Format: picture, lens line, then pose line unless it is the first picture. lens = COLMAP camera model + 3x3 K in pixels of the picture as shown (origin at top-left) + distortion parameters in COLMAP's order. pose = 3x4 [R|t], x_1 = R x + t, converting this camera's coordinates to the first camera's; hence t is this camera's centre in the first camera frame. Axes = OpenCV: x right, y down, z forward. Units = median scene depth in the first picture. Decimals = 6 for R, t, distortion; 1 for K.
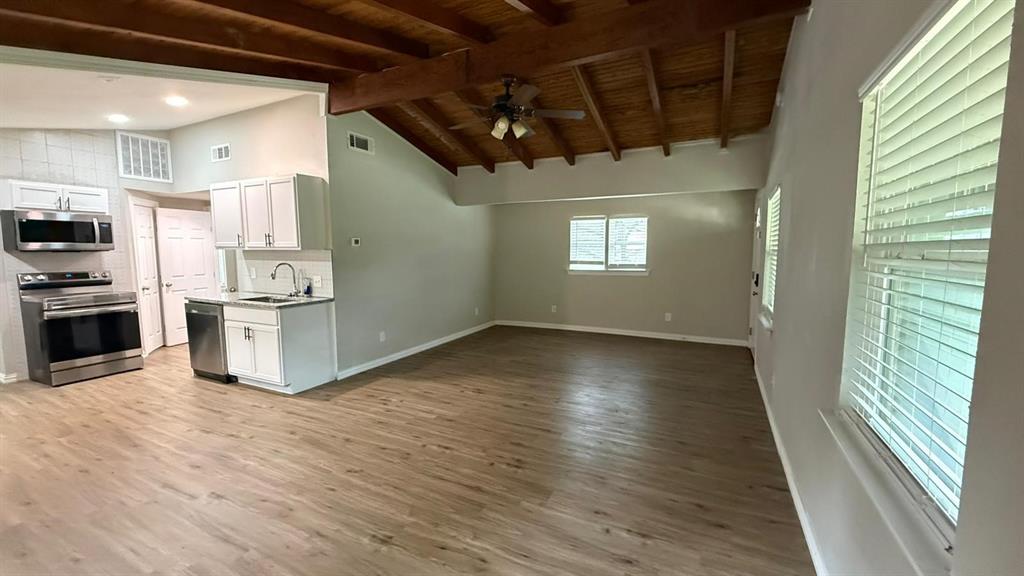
lens RADIAL K [[408.1, 0, 510.9], [0, 408.1, 288.1], [0, 0, 1]] dist [-0.001151, -0.000237]
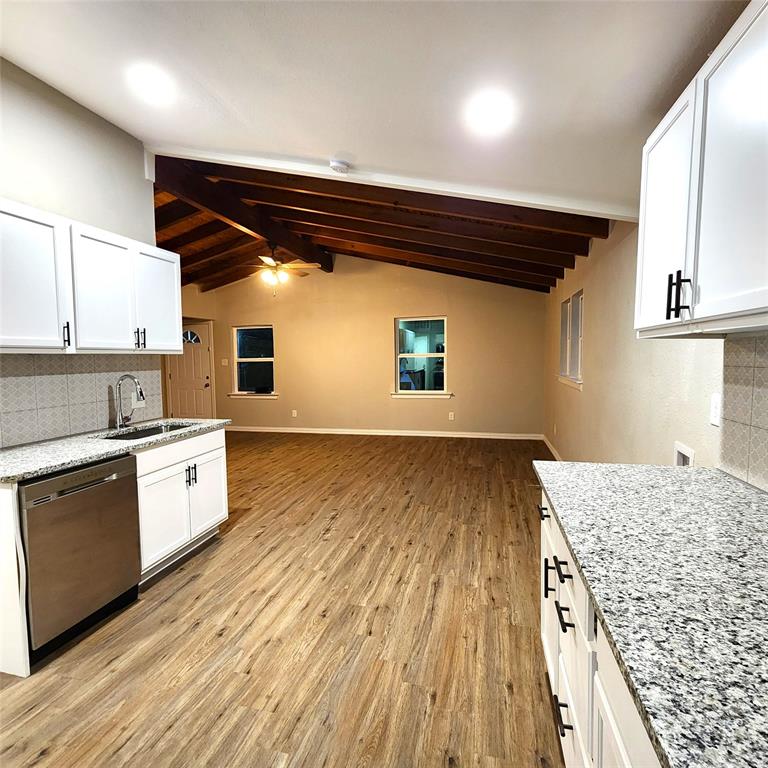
lens RADIAL K [[421.1, 0, 381.7], [0, 421.1, 383.0], [0, 0, 1]] dist [0.005250, -0.003762]
pose [[-0.215350, -0.059238, 0.974738, -1.491997], [0.109497, 0.990399, 0.084381, -0.070982], [-0.970379, 0.124902, -0.206796, 0.875192]]
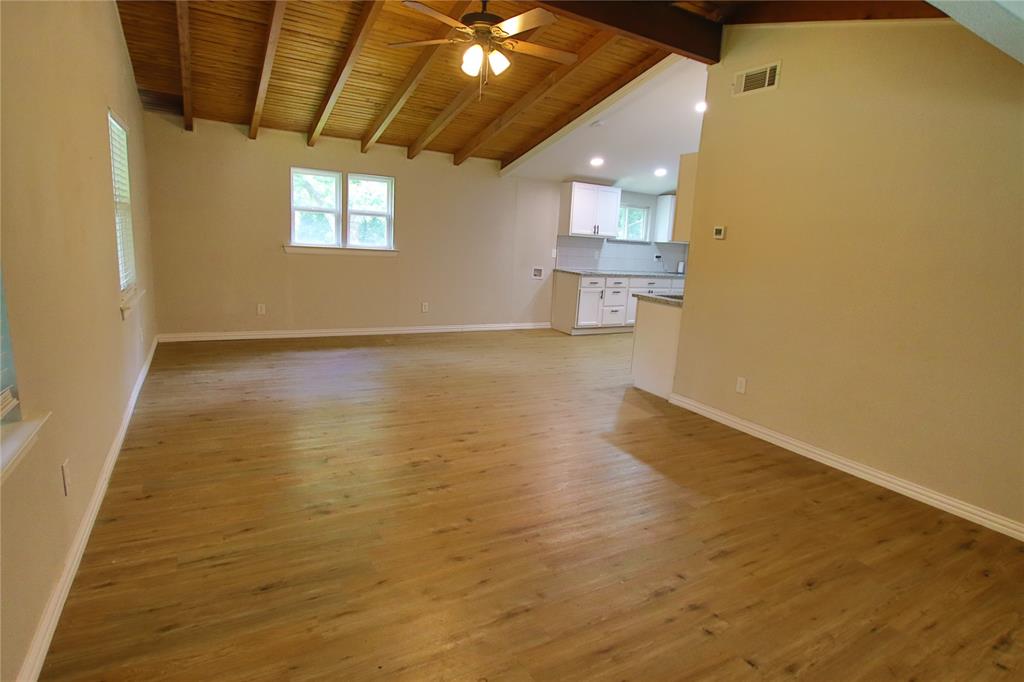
lens RADIAL K [[531.3, 0, 503.9], [0, 531.3, 348.2], [0, 0, 1]] dist [-0.038905, 0.009411]
pose [[-0.563507, 0.136753, -0.814714, 0.727691], [-0.141339, 0.955703, 0.258177, -0.125597], [0.813930, 0.260636, -0.519217, 1.478592]]
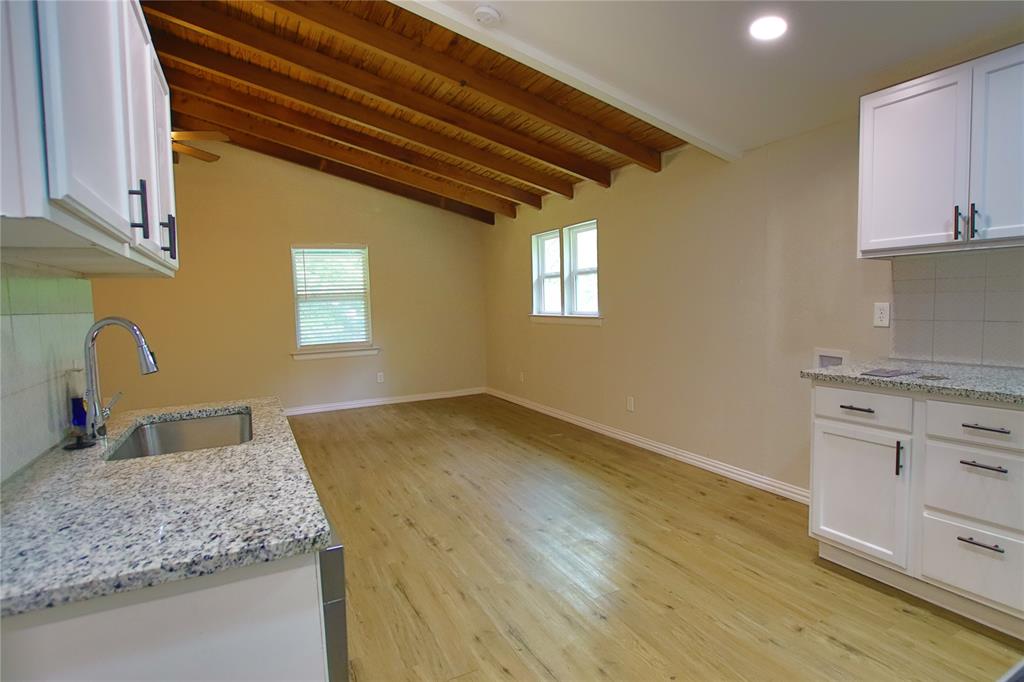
lens RADIAL K [[531.3, 0, 512.9], [0, 531.3, 344.0], [0, 0, 1]] dist [-0.038905, 0.009411]
pose [[-0.802276, -0.023057, 0.596508, -1.164315], [0.090339, 0.983056, 0.159501, -0.089031], [-0.590078, 0.181852, -0.786599, 1.316554]]
